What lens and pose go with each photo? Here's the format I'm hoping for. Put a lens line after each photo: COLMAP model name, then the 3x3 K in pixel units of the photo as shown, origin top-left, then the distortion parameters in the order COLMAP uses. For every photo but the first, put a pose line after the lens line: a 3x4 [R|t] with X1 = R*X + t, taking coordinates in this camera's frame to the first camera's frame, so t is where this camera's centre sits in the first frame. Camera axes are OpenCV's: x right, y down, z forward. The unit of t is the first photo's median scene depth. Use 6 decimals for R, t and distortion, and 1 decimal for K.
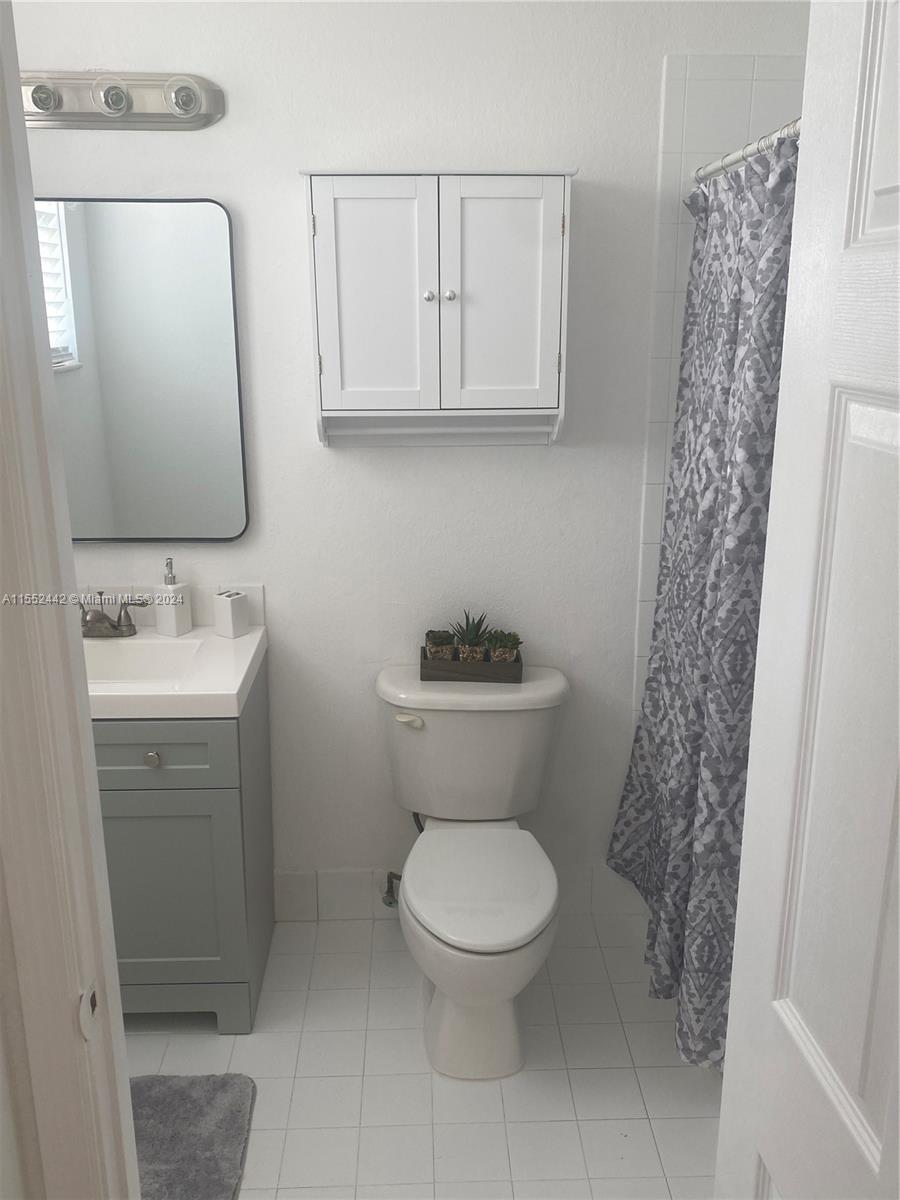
lens RADIAL K [[1035.2, 0, 450.0], [0, 1035.2, 600.0], [0, 0, 1]] dist [0.110501, -0.236706]
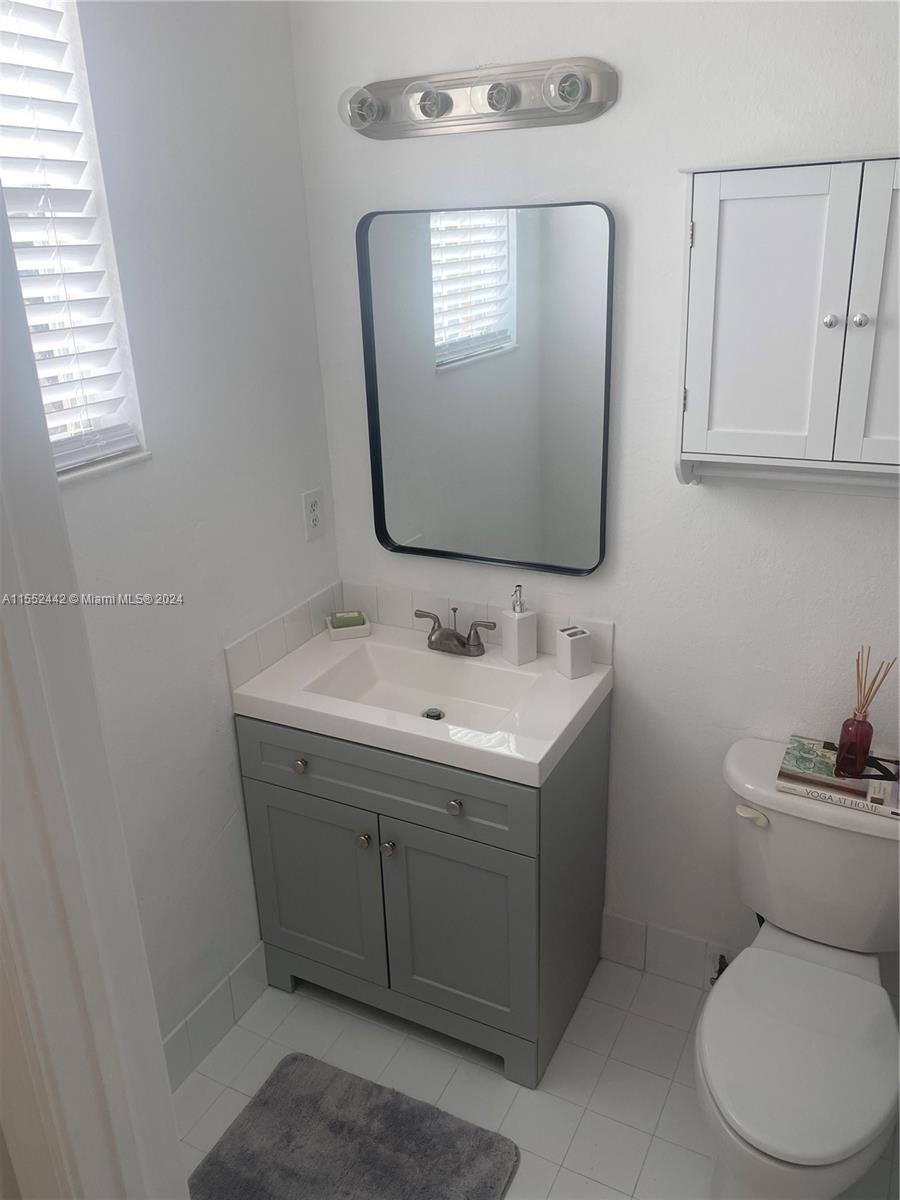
lens RADIAL K [[933.5, 0, 441.2], [0, 933.5, 587.0], [0, 0, 1]] dist [0.059736, -0.093404]
pose [[0.870183, 0.141609, -0.471941, 0.082242], [-0.100592, 0.988695, 0.111189, -0.138808], [0.482352, -0.049281, 0.874590, 0.230998]]
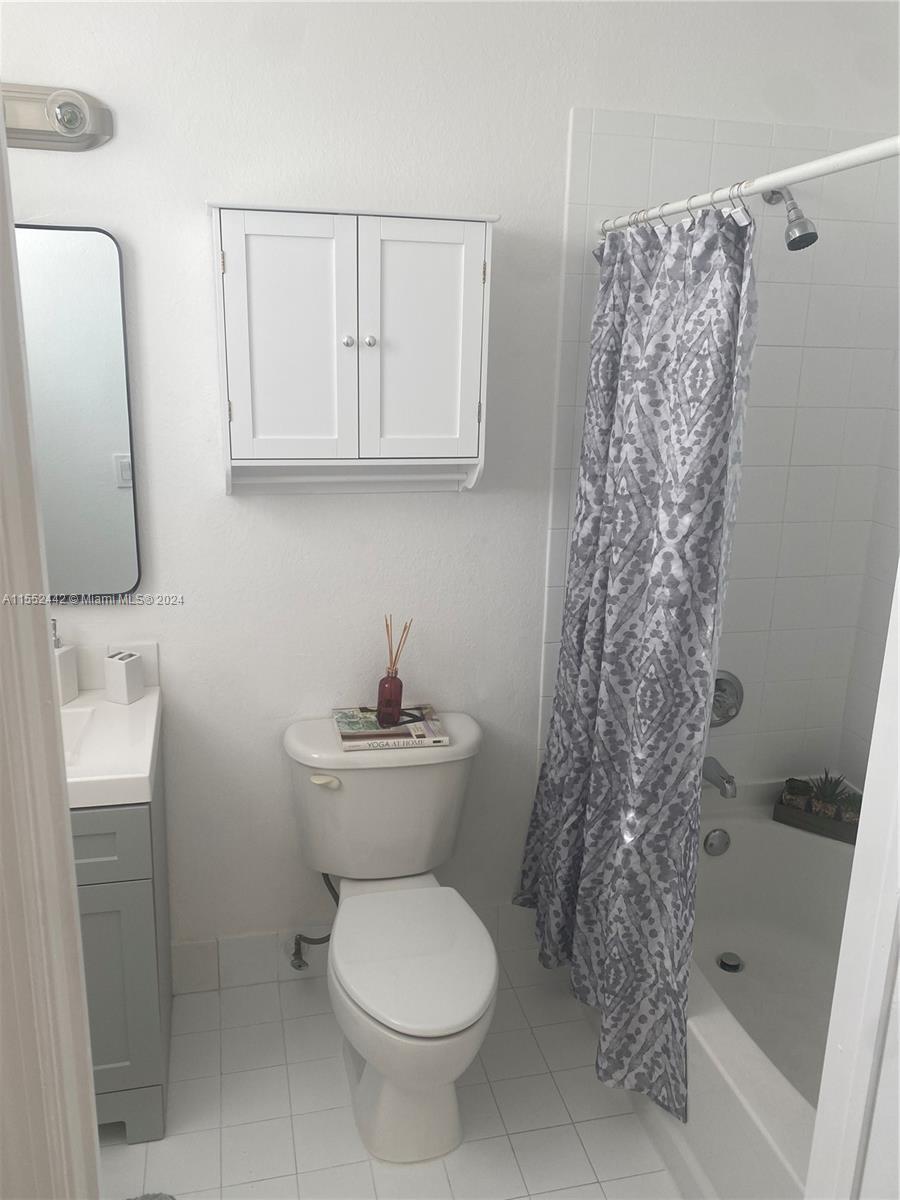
lens RADIAL K [[933.5, 0, 441.2], [0, 933.5, 587.0], [0, 0, 1]] dist [0.059736, -0.093404]
pose [[0.981139, -0.027473, 0.191342, -0.102035], [0.029646, 0.999524, -0.008502, -0.055876], [-0.191017, 0.014014, 0.981487, 0.145043]]
